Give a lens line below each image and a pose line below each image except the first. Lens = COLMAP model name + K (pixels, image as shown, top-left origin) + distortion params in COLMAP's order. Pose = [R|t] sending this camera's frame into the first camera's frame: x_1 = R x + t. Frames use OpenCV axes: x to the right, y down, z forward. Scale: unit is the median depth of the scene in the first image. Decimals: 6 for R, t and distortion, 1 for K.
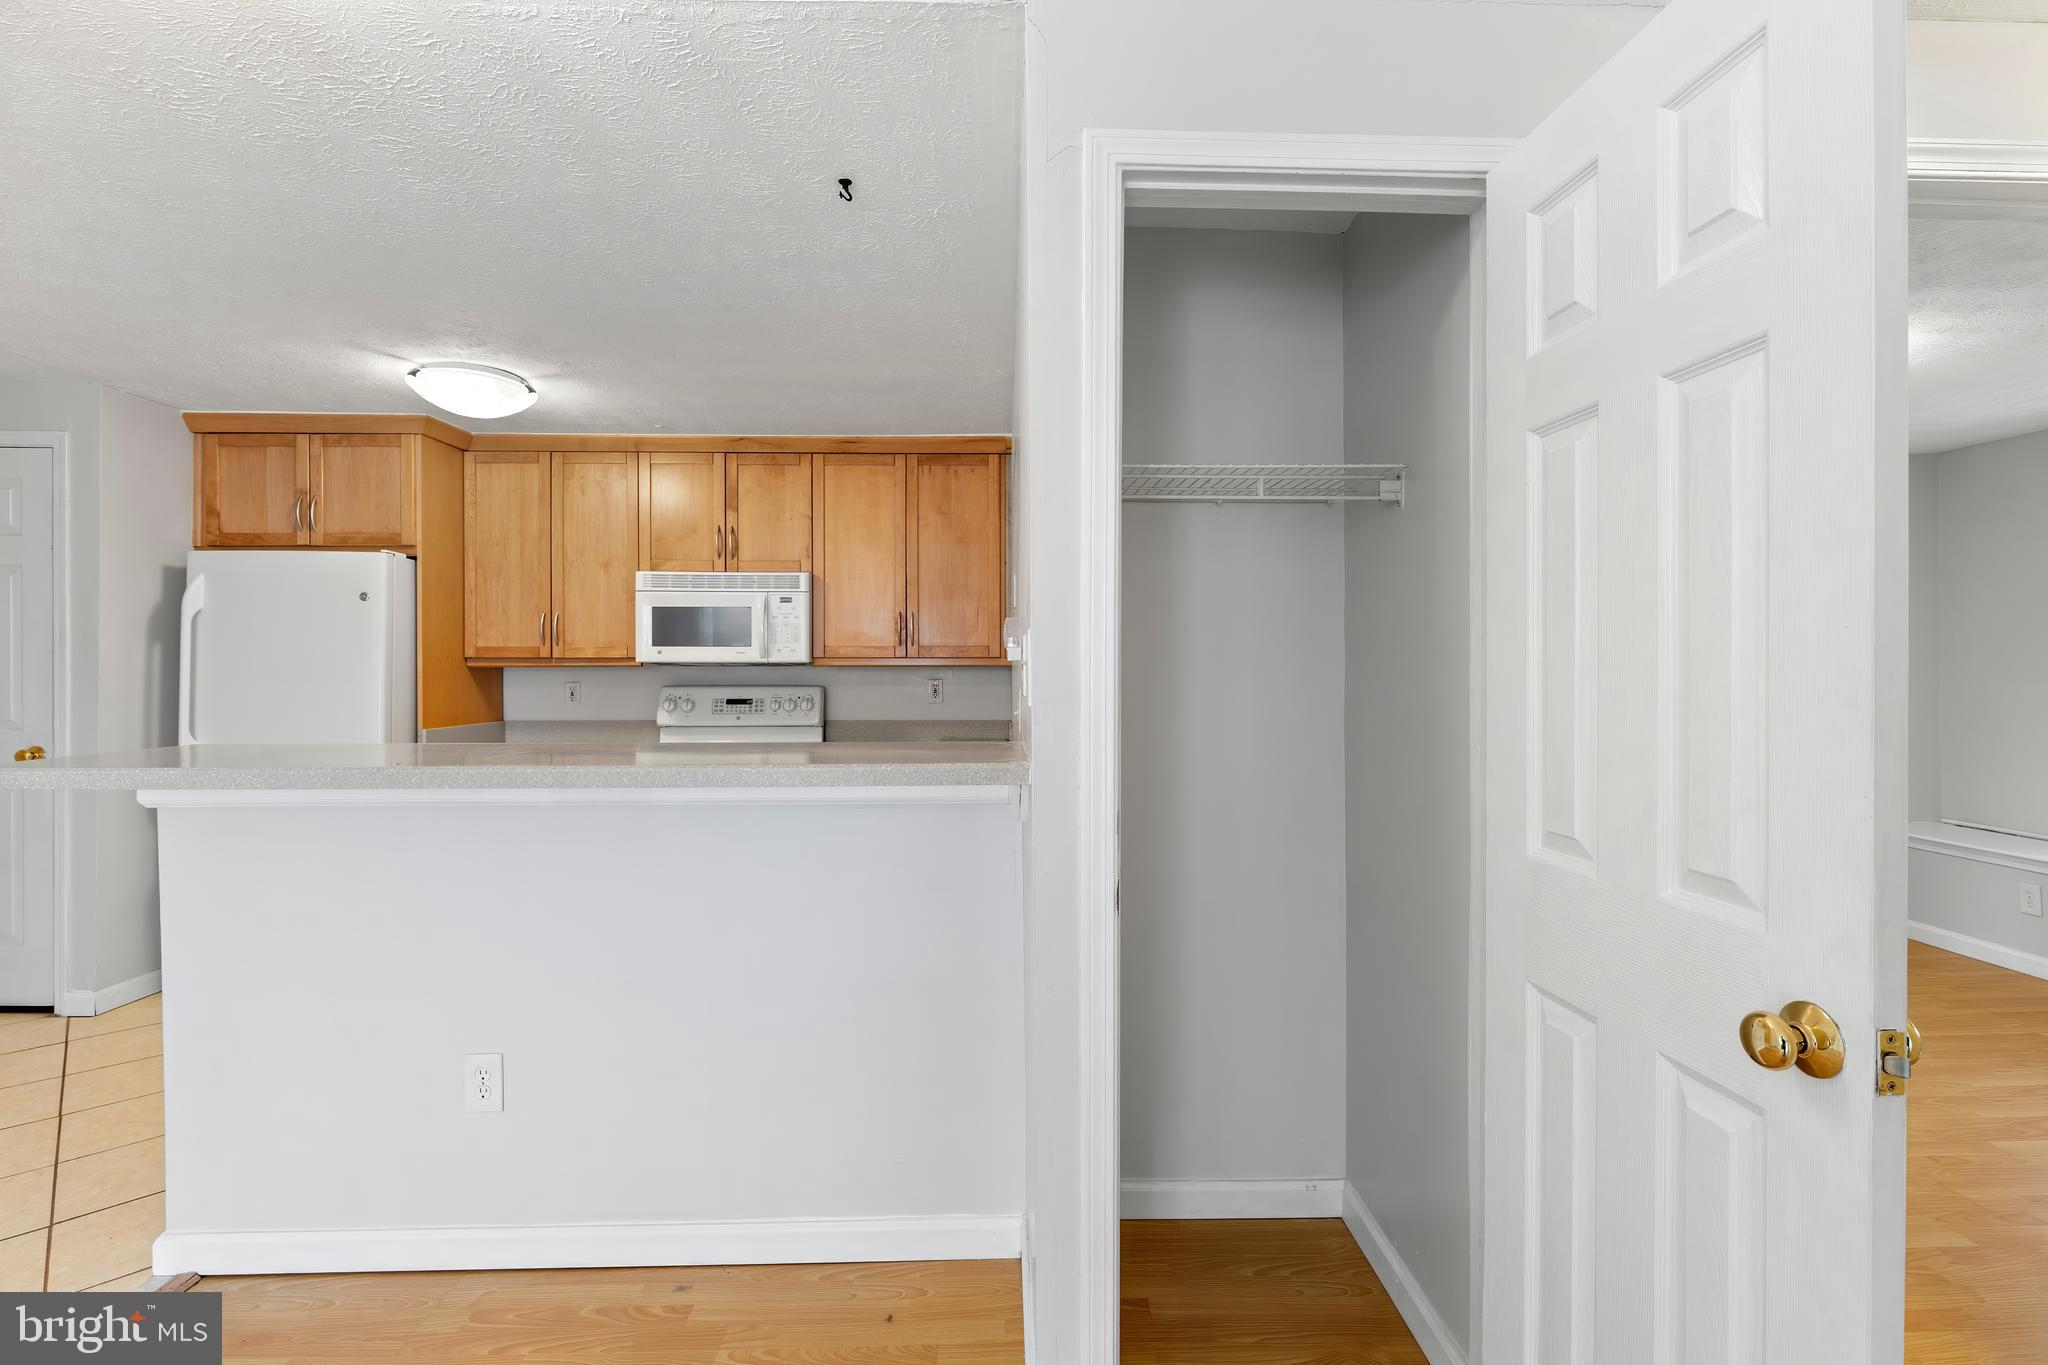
lens RADIAL K [[922.0, 0, 1021.8], [0, 922.0, 667.8], [0, 0, 1]] dist [0.006330, -0.003138]
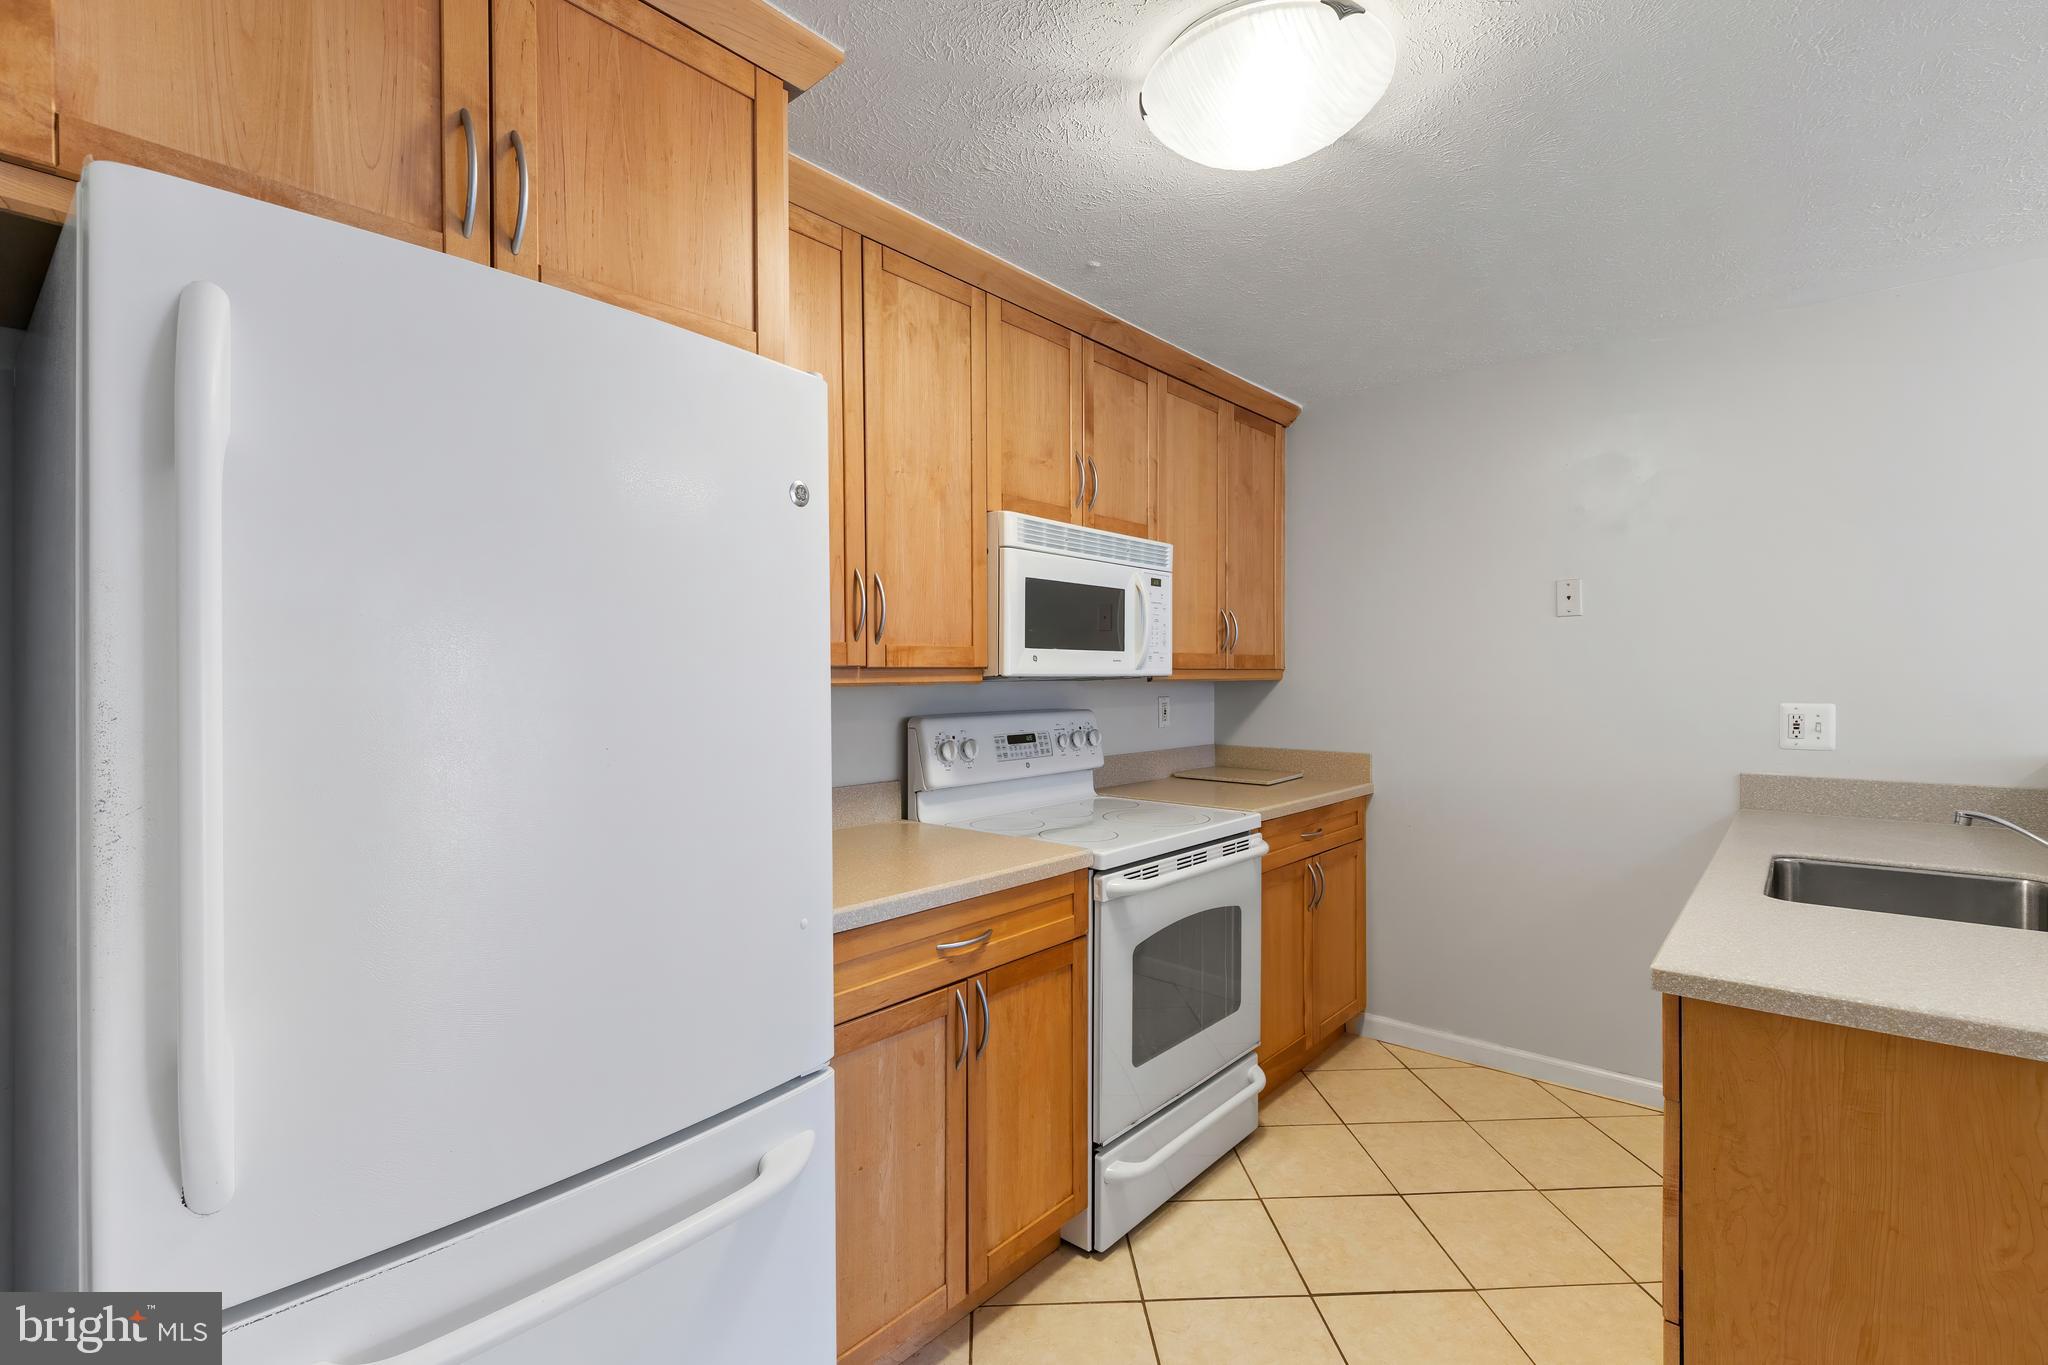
lens RADIAL K [[922.0, 0, 1030.2], [0, 922.0, 678.3], [0, 0, 1]] dist [0.006330, -0.003138]
pose [[0.665571, -0.006619, 0.746305, -0.812963], [0.003462, 0.999977, 0.005781, -0.008059], [-0.746327, -0.001264, 0.665579, 0.620954]]
